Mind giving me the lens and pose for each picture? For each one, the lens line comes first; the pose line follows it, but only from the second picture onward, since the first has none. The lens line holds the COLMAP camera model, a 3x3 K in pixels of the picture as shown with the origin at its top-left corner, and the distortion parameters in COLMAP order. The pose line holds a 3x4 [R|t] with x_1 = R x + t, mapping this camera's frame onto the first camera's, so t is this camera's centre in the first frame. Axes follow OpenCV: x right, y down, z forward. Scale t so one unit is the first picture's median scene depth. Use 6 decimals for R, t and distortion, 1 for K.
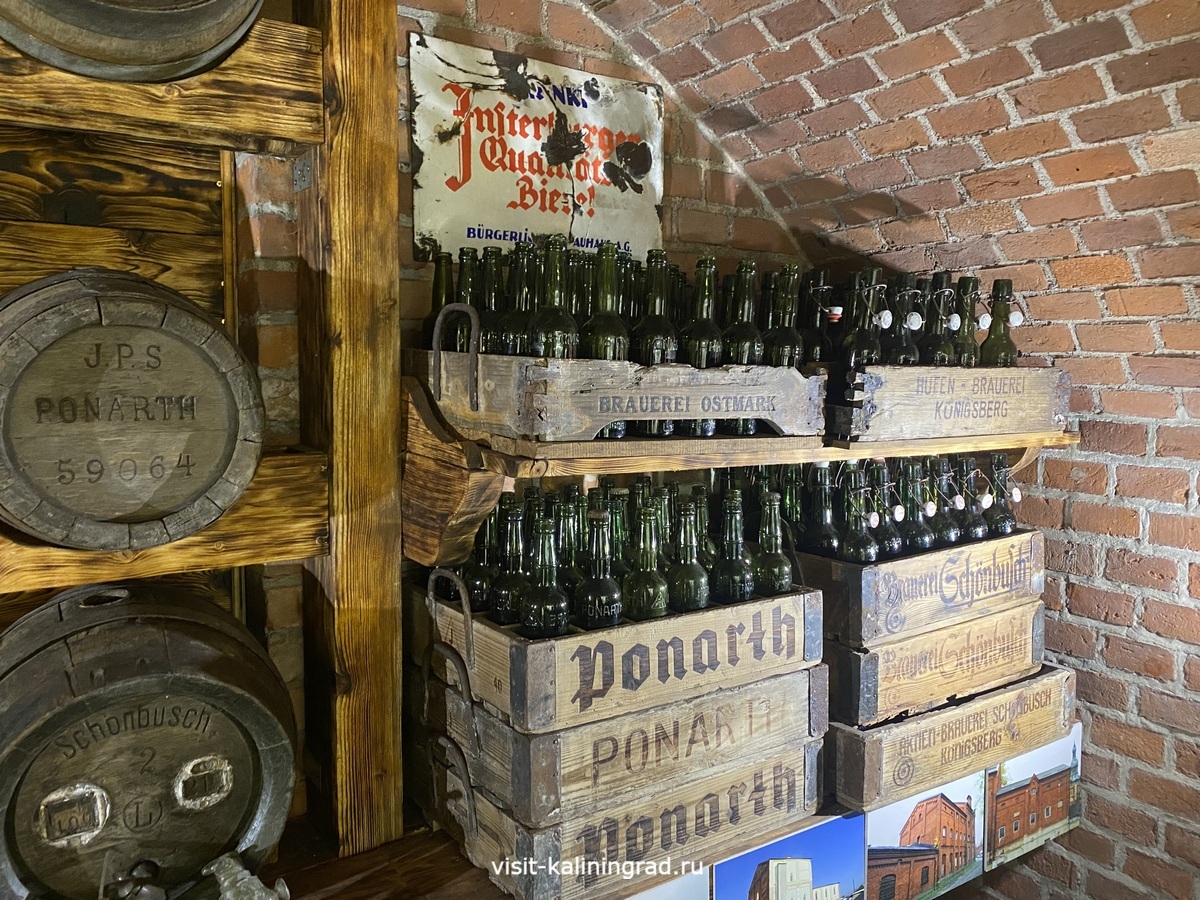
lens RADIAL K [[923.2, 0, 592.6], [0, 923.2, 443.6], [0, 0, 1]] dist [0.034518, -0.035997]
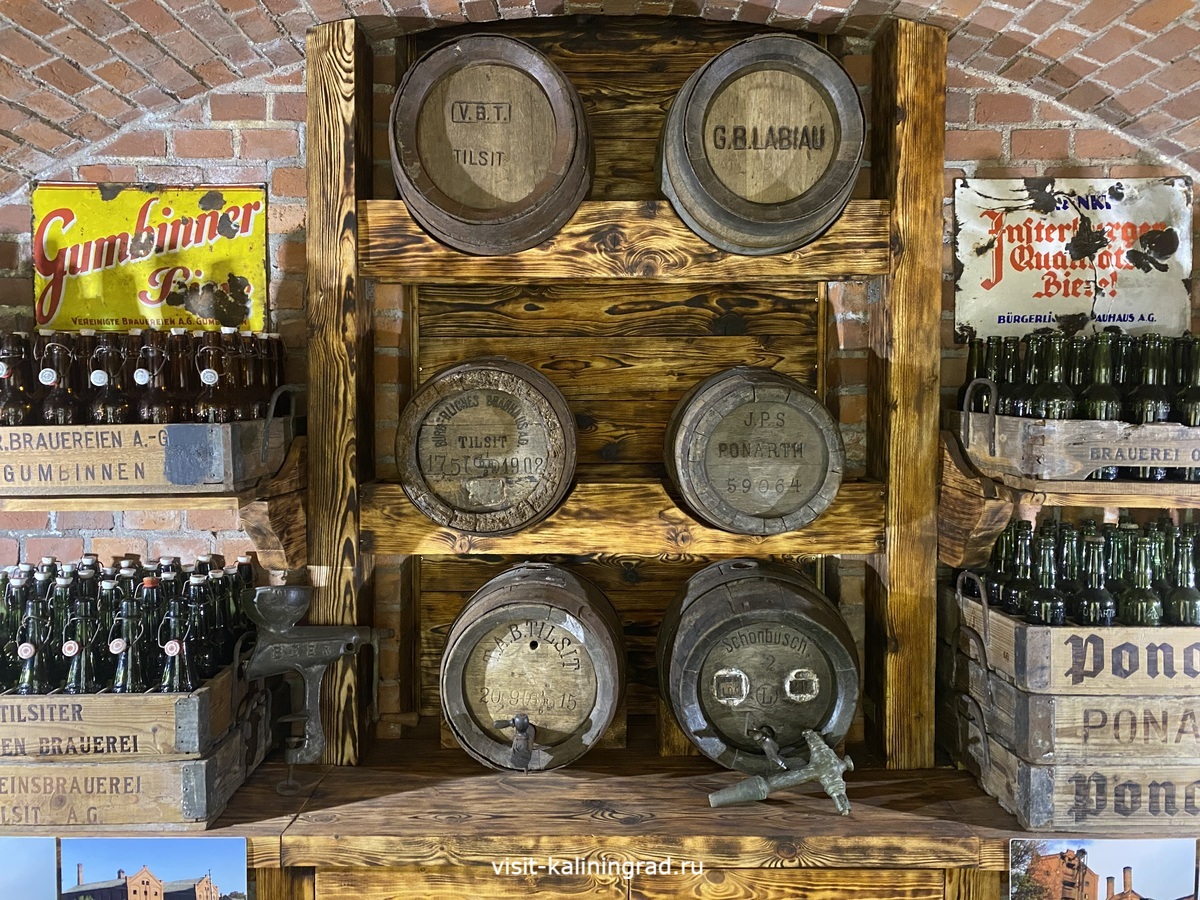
lens RADIAL K [[923.2, 0, 589.3], [0, 923.2, 435.3], [0, 0, 1]] dist [0.034518, -0.035997]
pose [[0.831146, 0.010988, -0.555946, 0.137617], [-0.041427, 0.998250, -0.042204, 0.016407], [0.554509, 0.058109, 0.830146, -0.475594]]
